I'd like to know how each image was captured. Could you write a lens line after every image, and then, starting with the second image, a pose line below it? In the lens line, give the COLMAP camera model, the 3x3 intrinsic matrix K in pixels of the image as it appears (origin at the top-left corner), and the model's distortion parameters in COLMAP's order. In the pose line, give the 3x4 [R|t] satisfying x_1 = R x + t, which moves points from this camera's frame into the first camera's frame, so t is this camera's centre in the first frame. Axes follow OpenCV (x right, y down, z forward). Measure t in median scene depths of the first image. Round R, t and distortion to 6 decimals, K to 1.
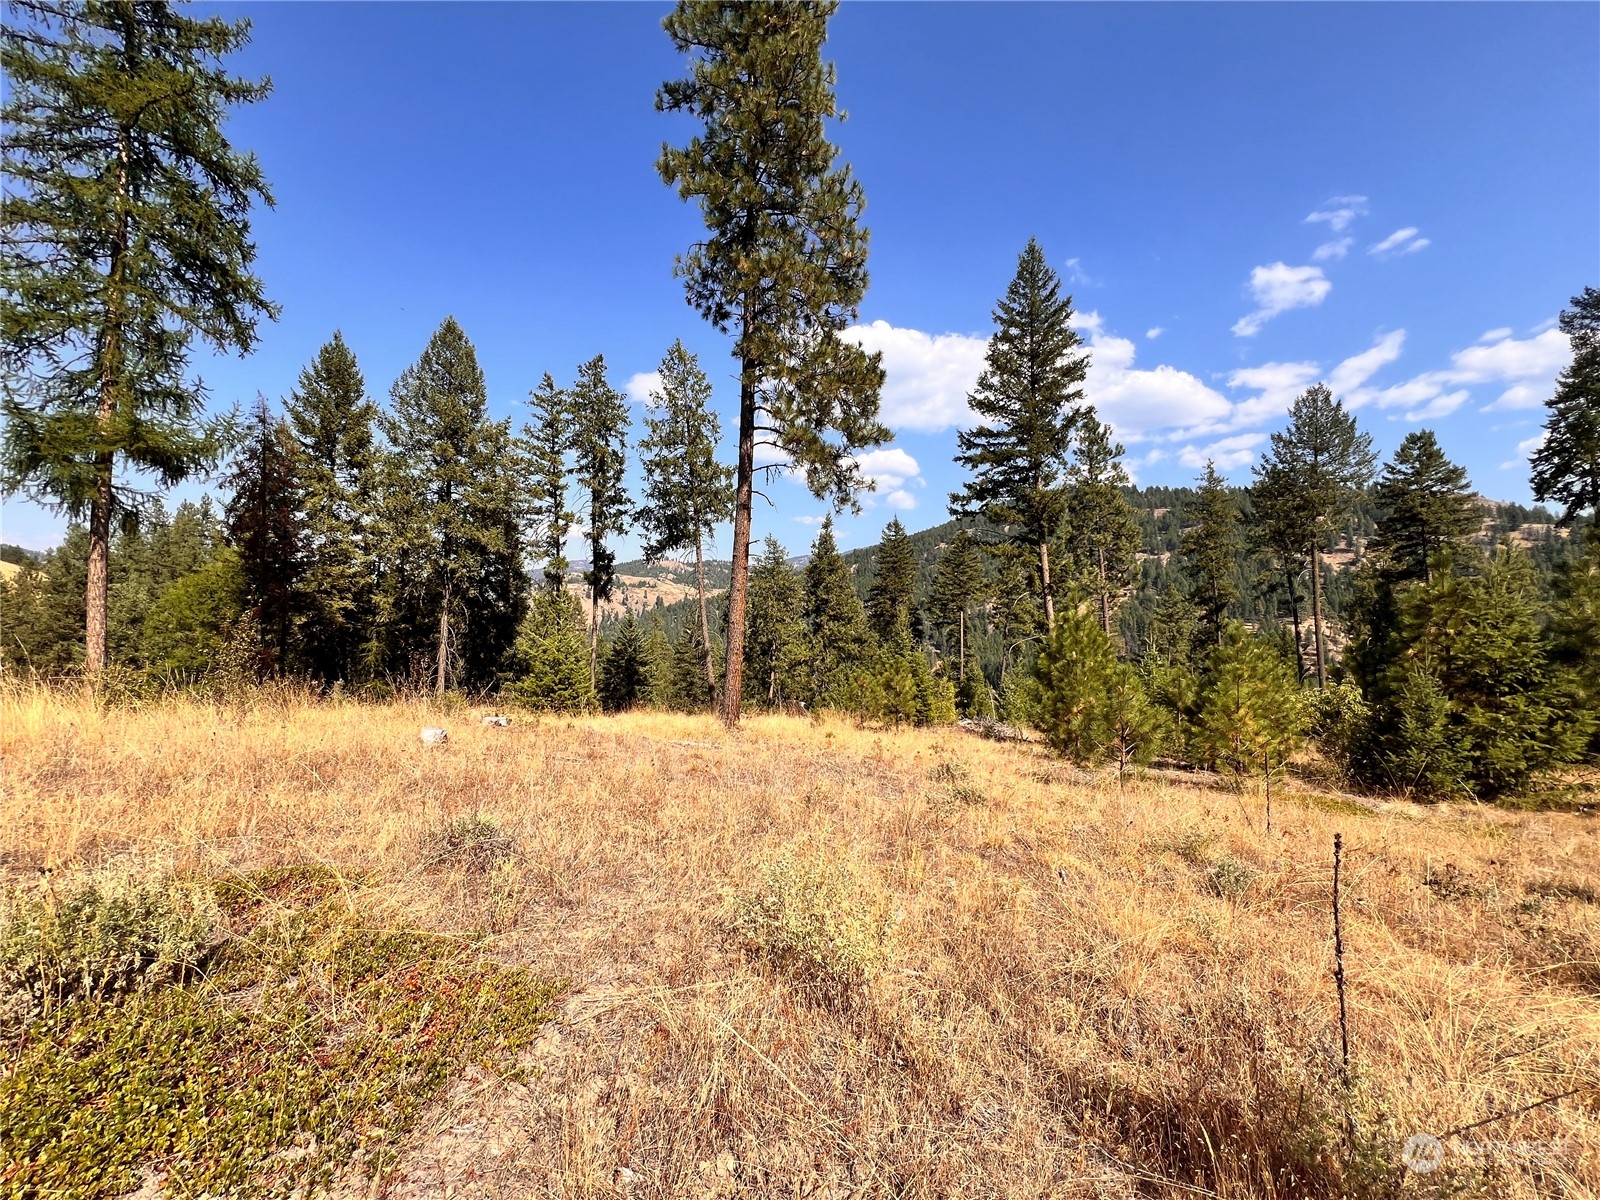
lens RADIAL K [[640.1, 0, 800.6], [0, 640.1, 601.7], [0, 0, 1]] dist [-0.002705, 0.000998]
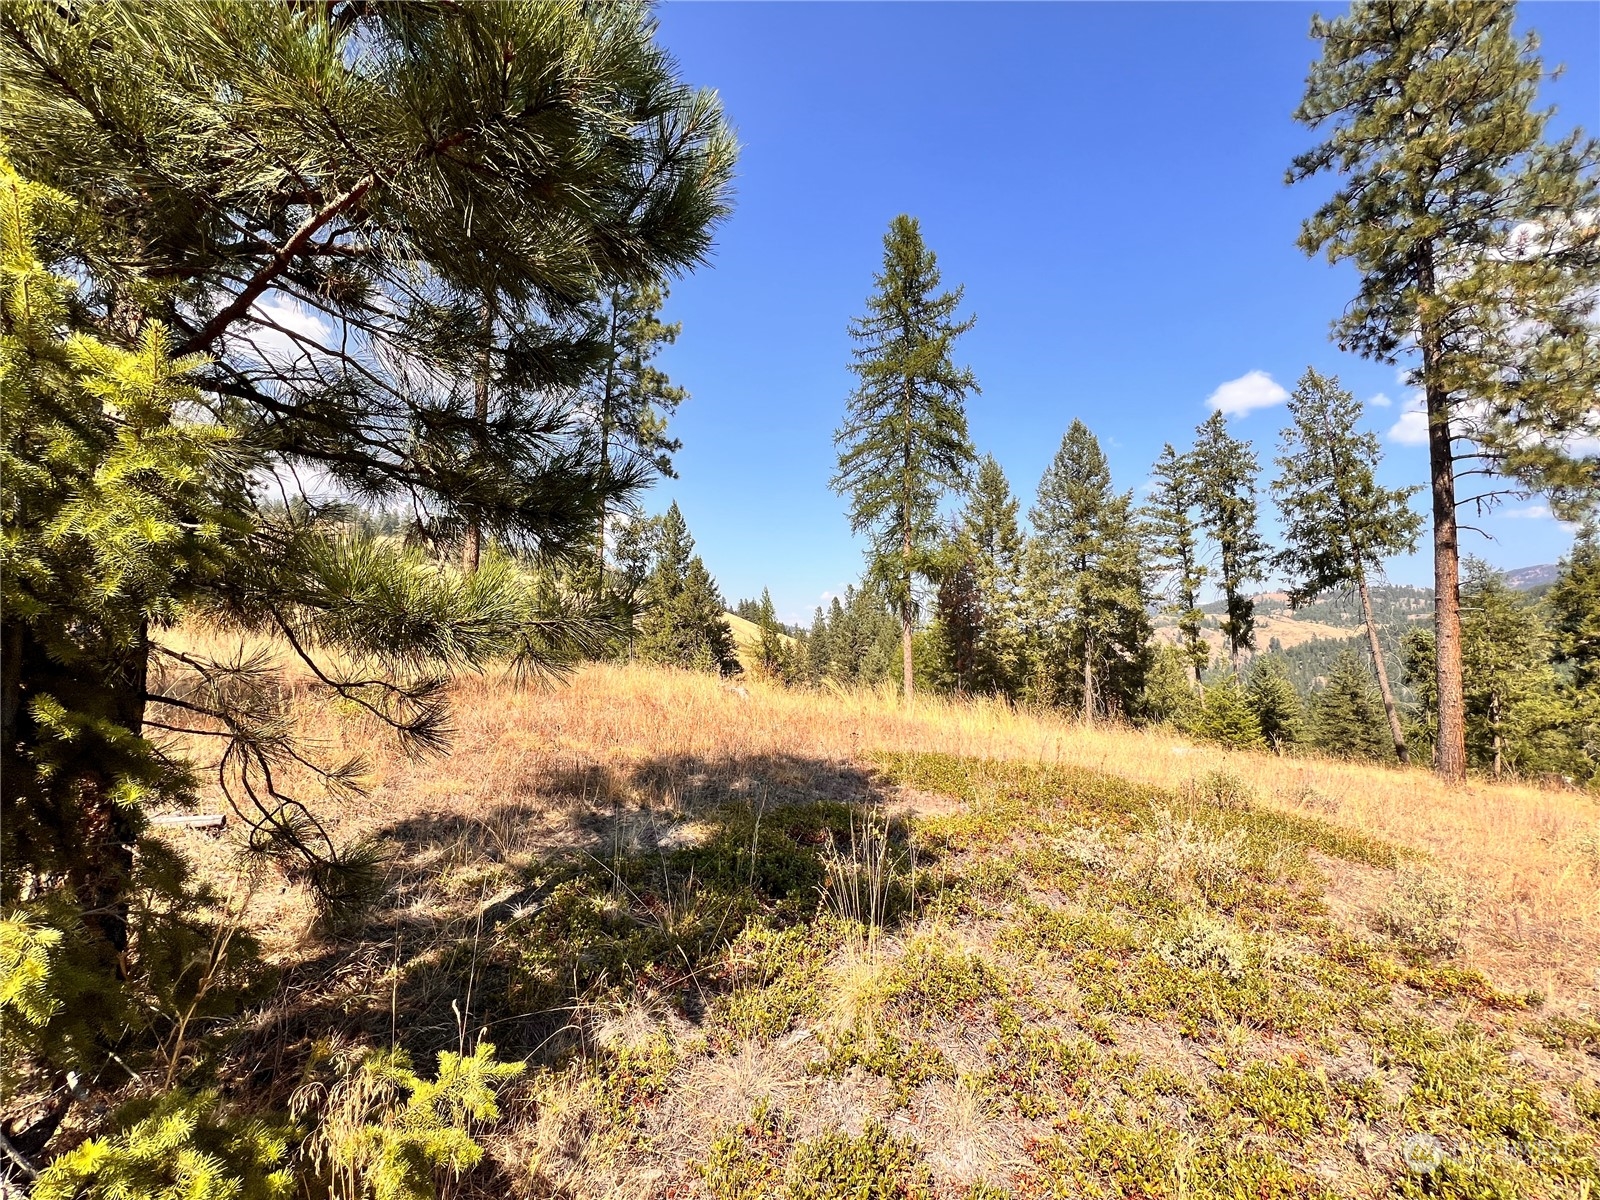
lens RADIAL K [[640.1, 0, 801.0], [0, 640.1, 602.9], [0, 0, 1]] dist [-0.002705, 0.000998]
pose [[0.657388, -0.081913, -0.749087, -0.009862], [0.027650, 0.996027, -0.084651, -0.008080], [0.753045, 0.034937, 0.657041, -0.172490]]
